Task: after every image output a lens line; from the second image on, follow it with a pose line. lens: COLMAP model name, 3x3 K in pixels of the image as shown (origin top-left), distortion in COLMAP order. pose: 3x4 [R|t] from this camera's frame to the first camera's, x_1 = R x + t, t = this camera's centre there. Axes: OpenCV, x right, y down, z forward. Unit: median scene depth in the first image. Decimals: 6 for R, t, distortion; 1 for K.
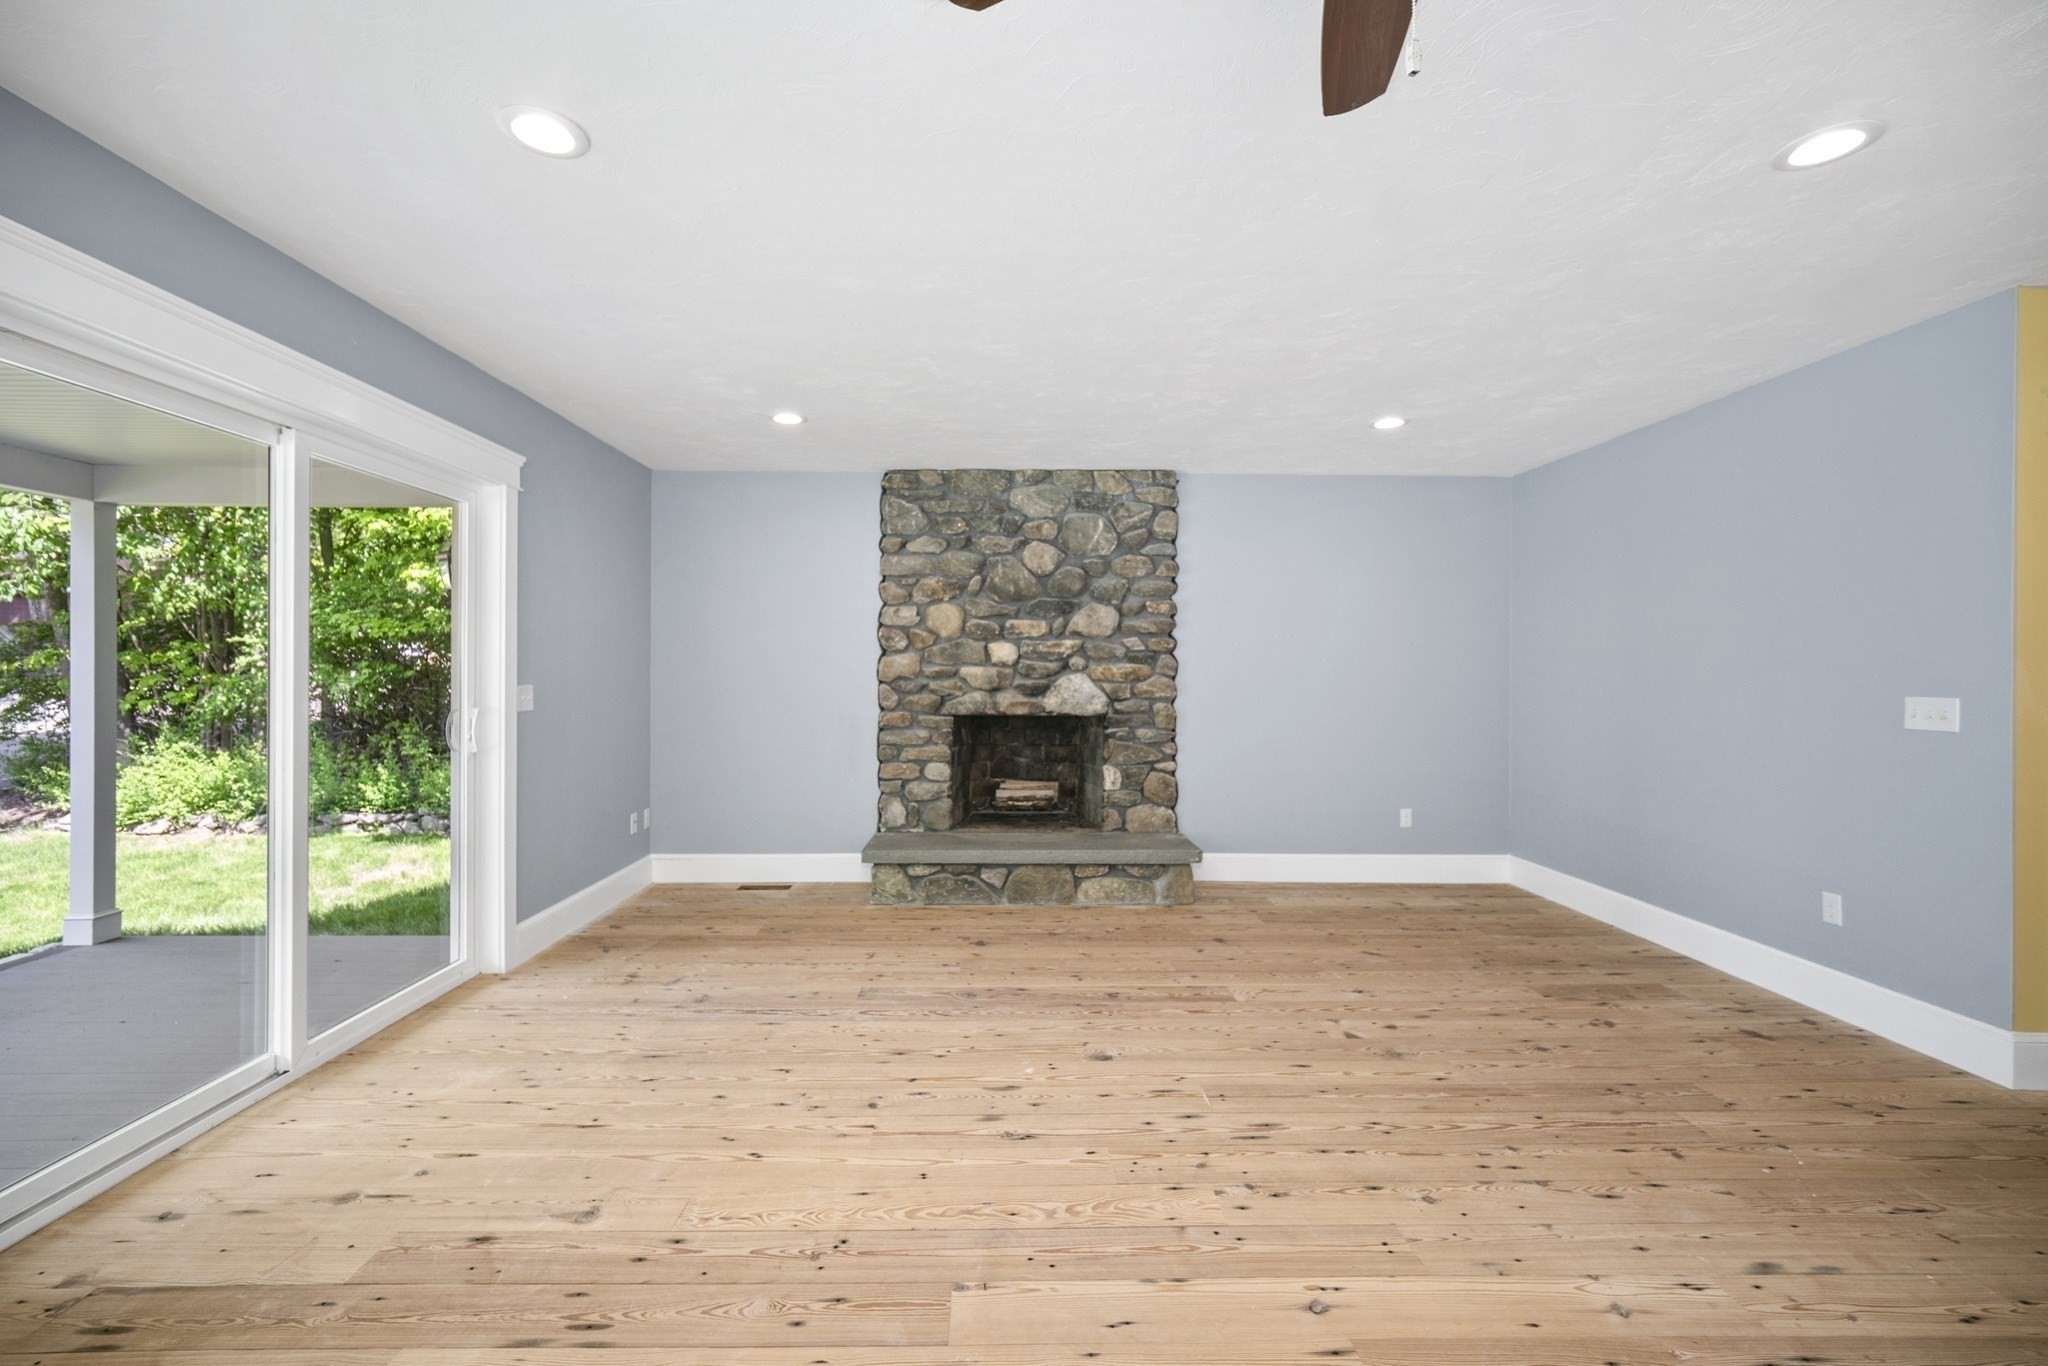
lens RADIAL K [[824.3, 0, 1023.8], [0, 824.3, 675.7], [0, 0, 1]] dist [-0.001024, -0.000201]
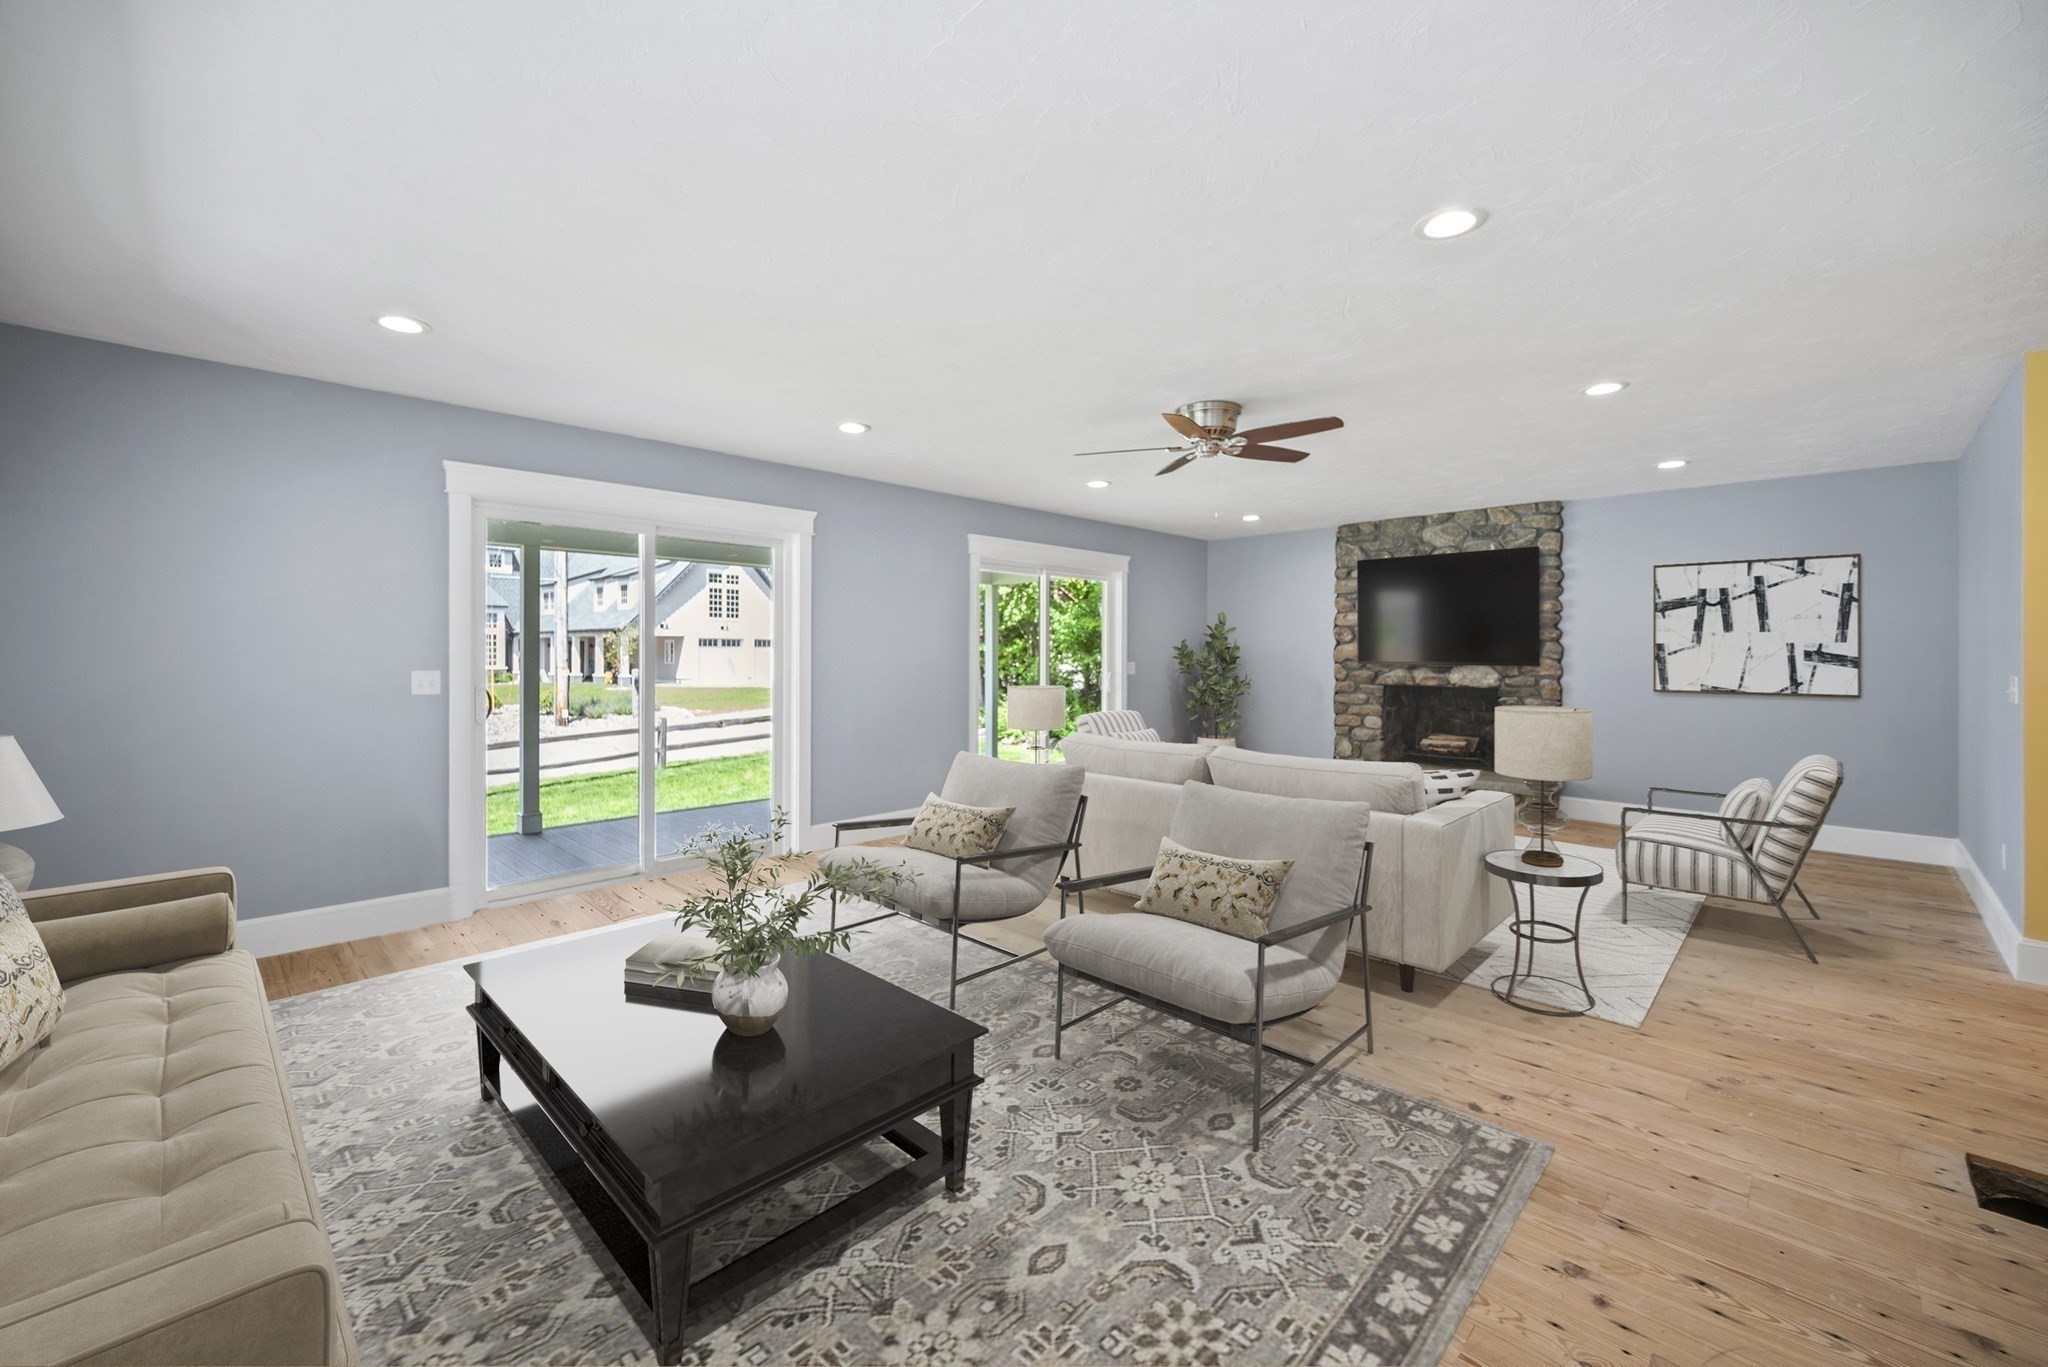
lens RADIAL K [[824.3, 0, 1020.9], [0, 824.3, 668.0], [0, 0, 1]] dist [-0.001024, -0.000201]
pose [[0.700541, 0.010316, -0.713537, 0.517210], [-0.000639, 0.999904, 0.013828, -0.002673], [0.713611, -0.009231, 0.700481, -0.508683]]
